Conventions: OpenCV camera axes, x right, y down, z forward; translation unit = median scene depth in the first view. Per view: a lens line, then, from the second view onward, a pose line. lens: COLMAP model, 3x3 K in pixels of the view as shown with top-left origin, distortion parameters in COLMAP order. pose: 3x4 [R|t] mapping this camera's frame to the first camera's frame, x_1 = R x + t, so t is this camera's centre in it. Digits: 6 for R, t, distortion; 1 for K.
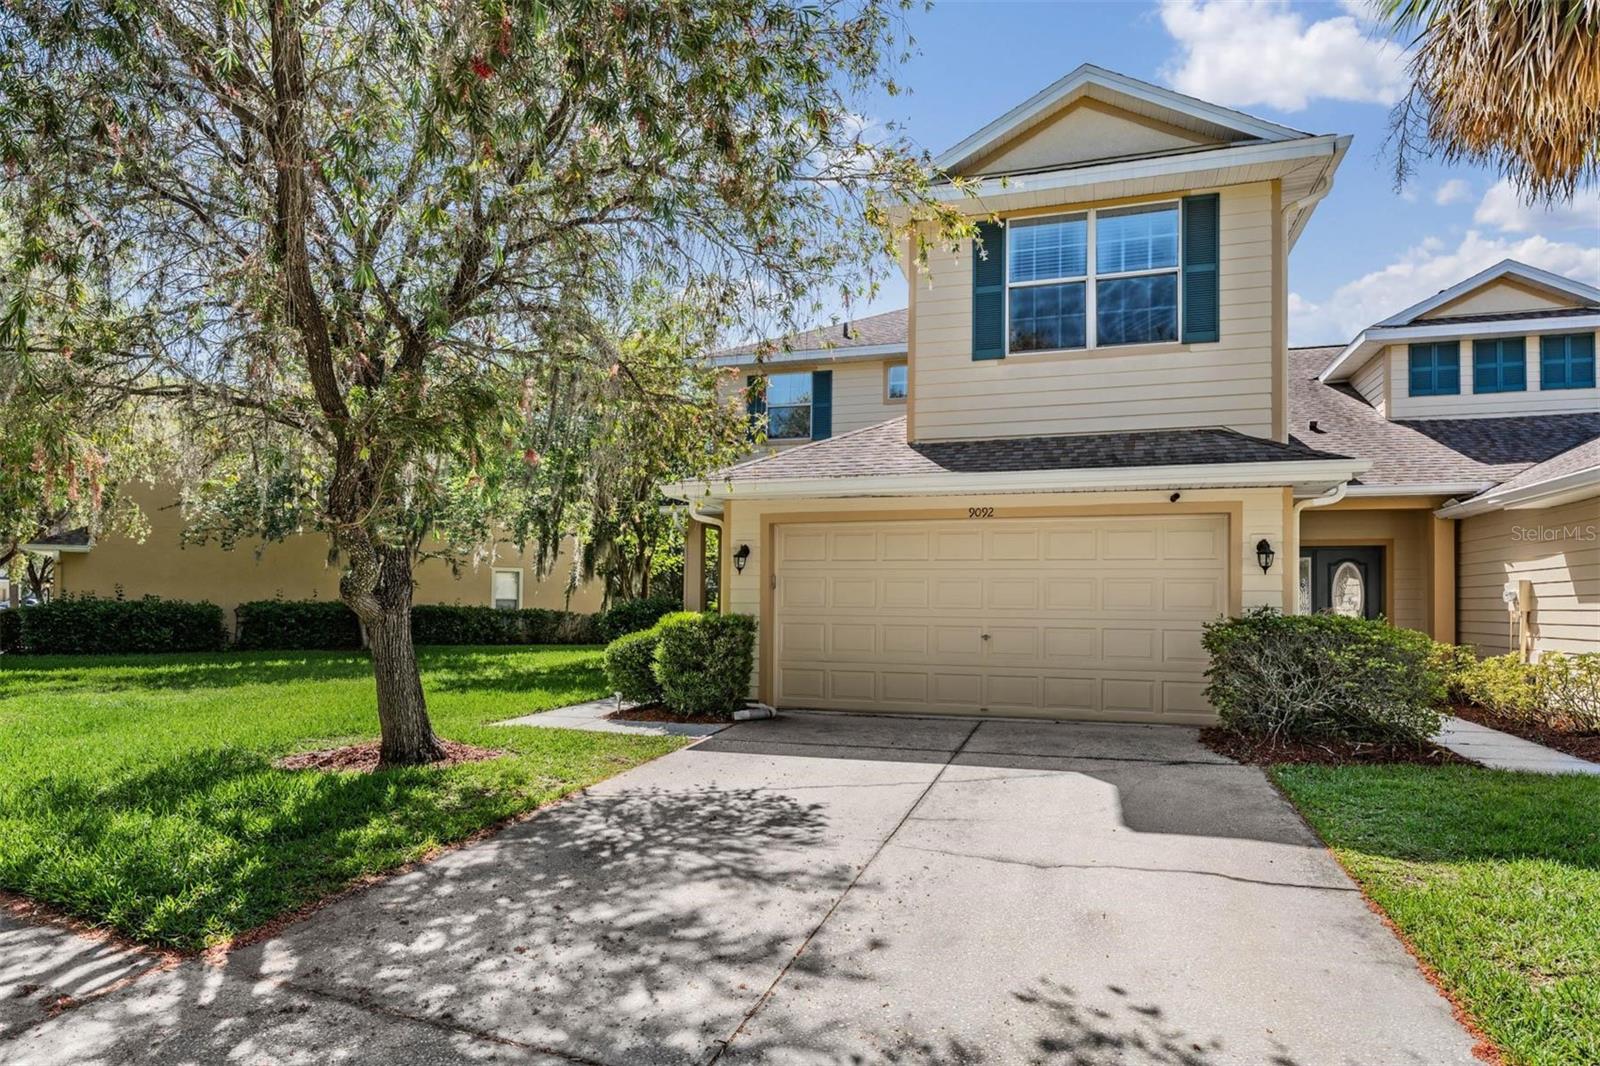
lens RADIAL K [[927.9, 0, 805.6], [0, 927.9, 578.2], [0, 0, 1]] dist [-0.000143, -0.000164]
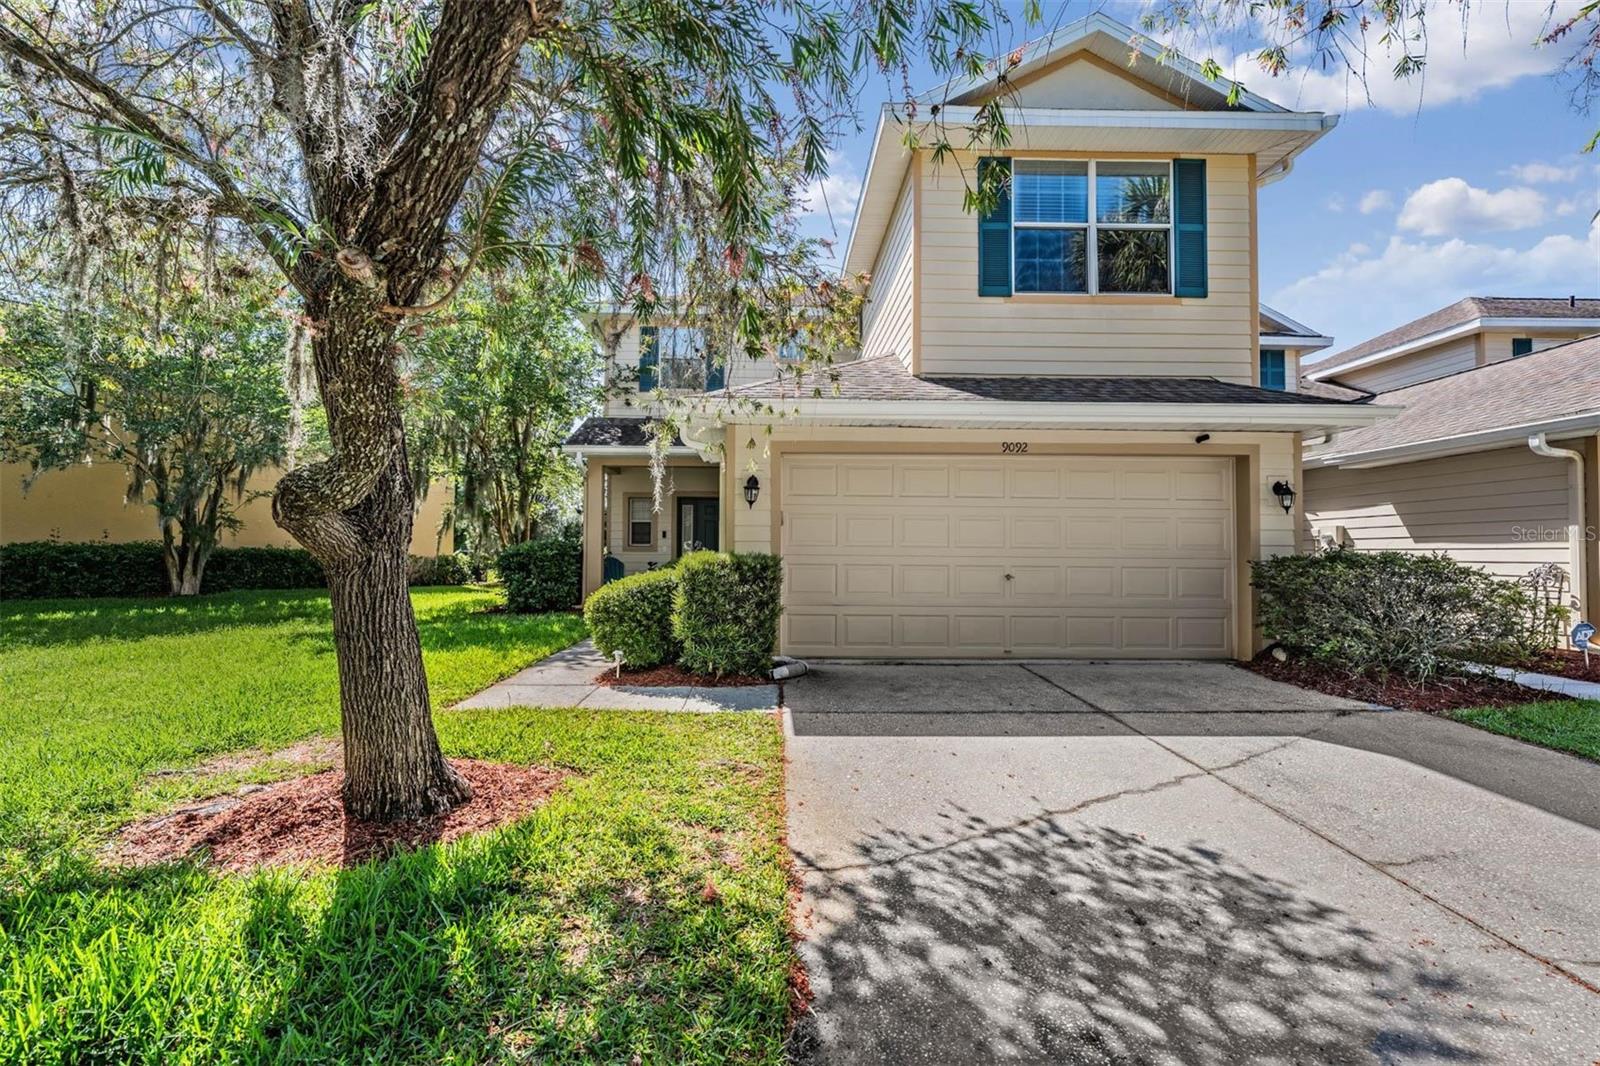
lens RADIAL K [[687.2, 0, 800.0], [0, 687.2, 533.0], [0, 0, 1]] dist [0.000203, -0.000273]
pose [[0.949744, 0.007439, 0.312939, -0.247651], [-0.008867, 0.999956, 0.003140, 0.017842], [-0.312902, -0.005757, 0.949768, 0.396801]]
